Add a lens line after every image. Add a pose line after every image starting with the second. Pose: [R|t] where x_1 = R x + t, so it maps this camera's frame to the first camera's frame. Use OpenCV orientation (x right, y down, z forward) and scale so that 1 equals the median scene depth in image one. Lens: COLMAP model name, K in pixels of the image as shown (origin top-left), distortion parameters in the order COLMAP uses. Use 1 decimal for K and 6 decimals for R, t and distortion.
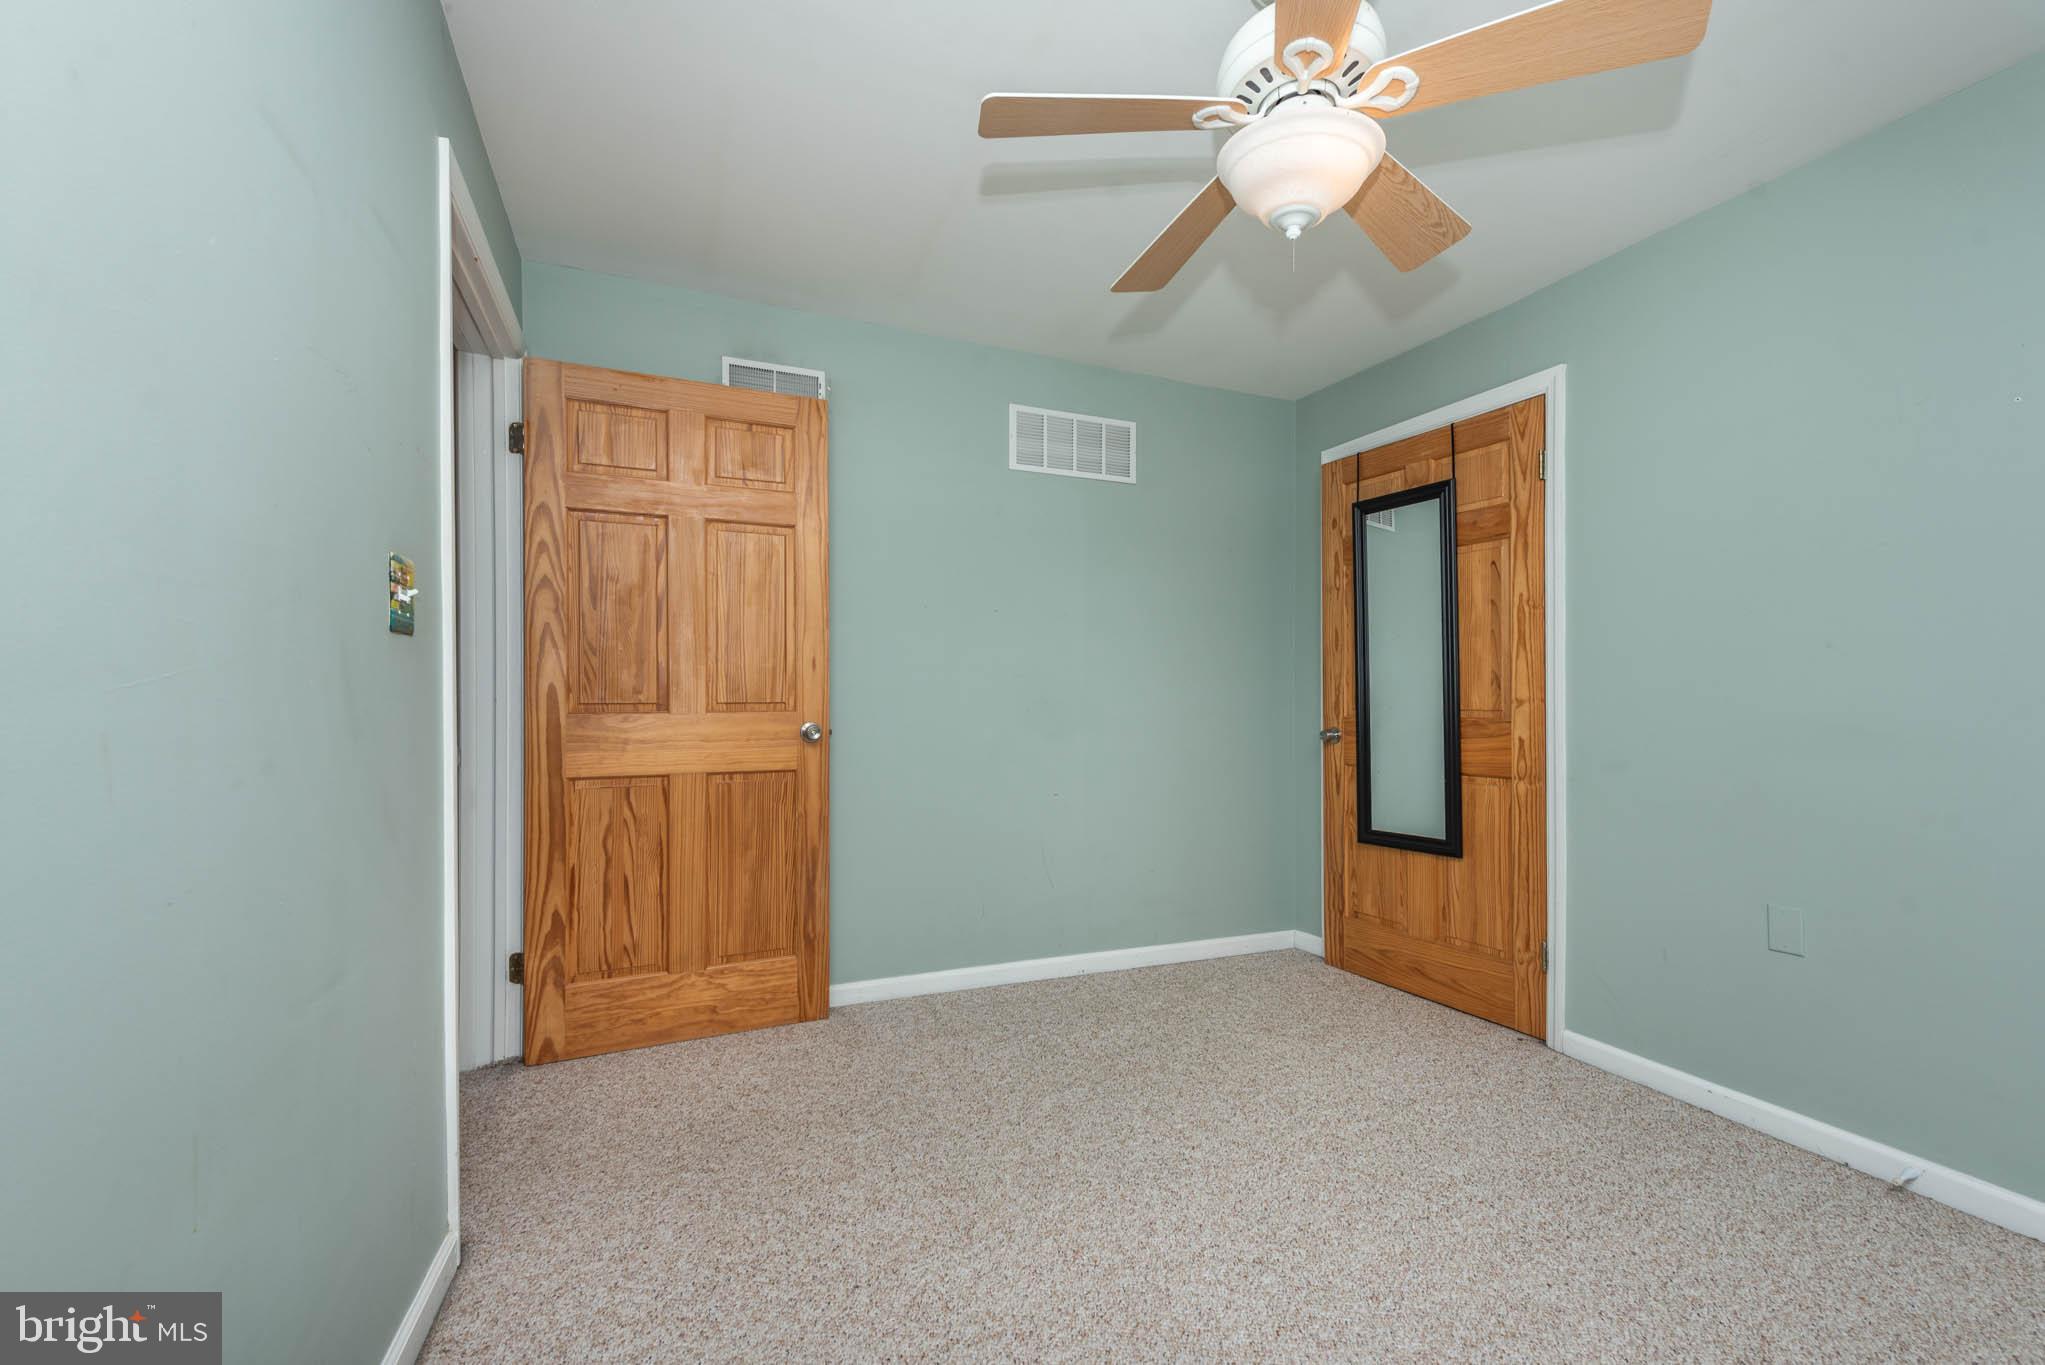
lens RADIAL K [[842.1, 0, 1014.3], [0, 842.1, 683.0], [0, 0, 1]] dist [0.017864, -0.000078]
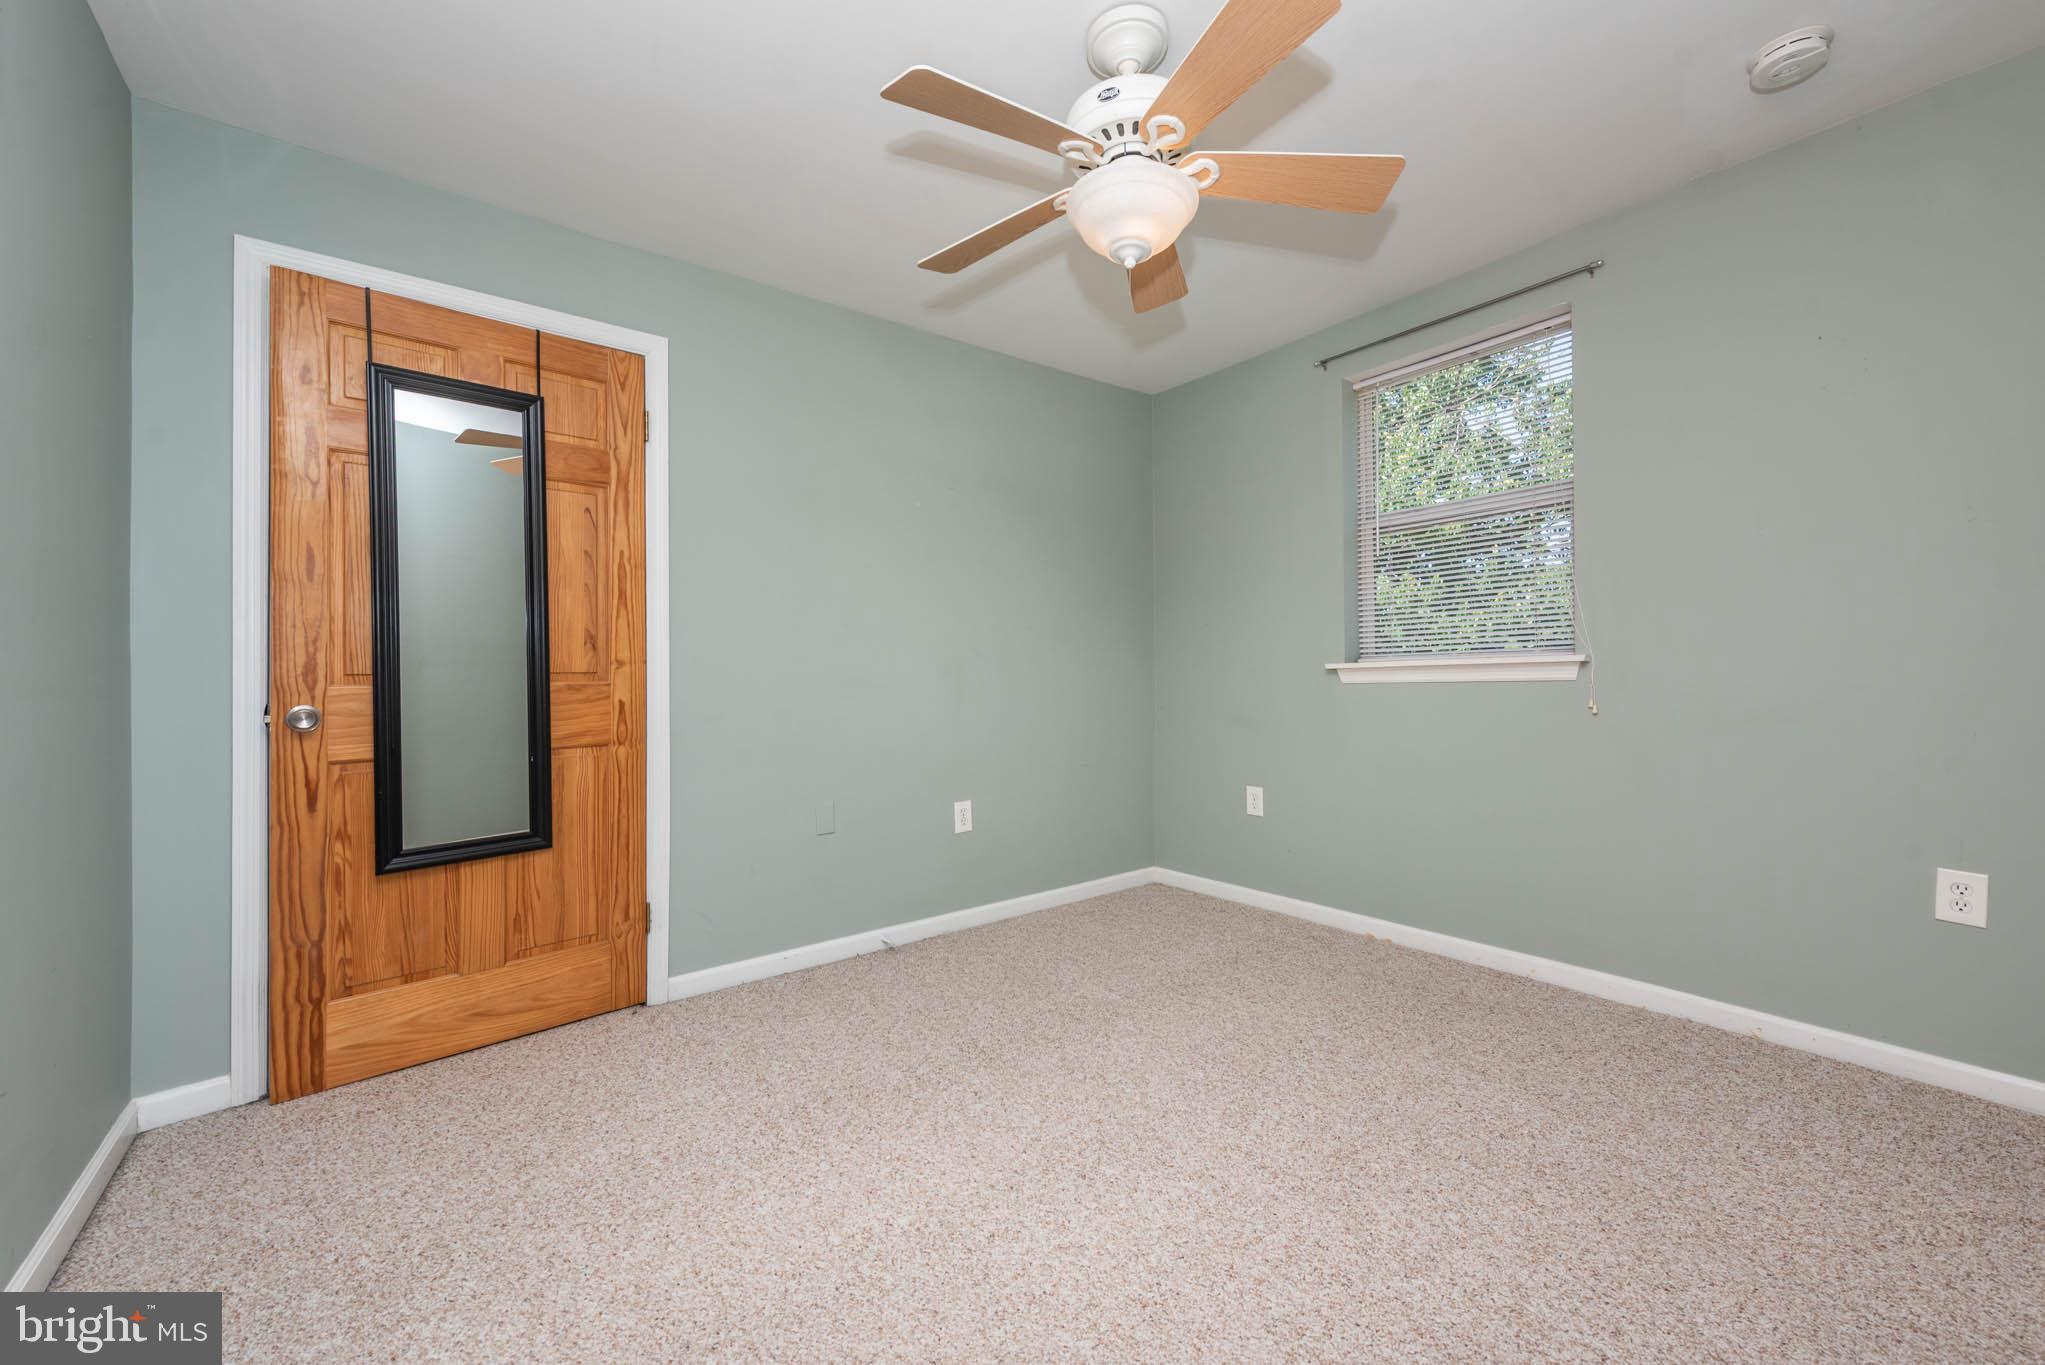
lens RADIAL K [[803.1, 0, 1014.6], [0, 803.1, 671.9], [0, 0, 1]] dist [0.012940, -0.000064]
pose [[-0.229399, 0.007384, 0.973305, -0.388070], [0.001240, 0.999973, -0.007294, 0.038835], [-0.973332, -0.000466, -0.229402, 0.771334]]
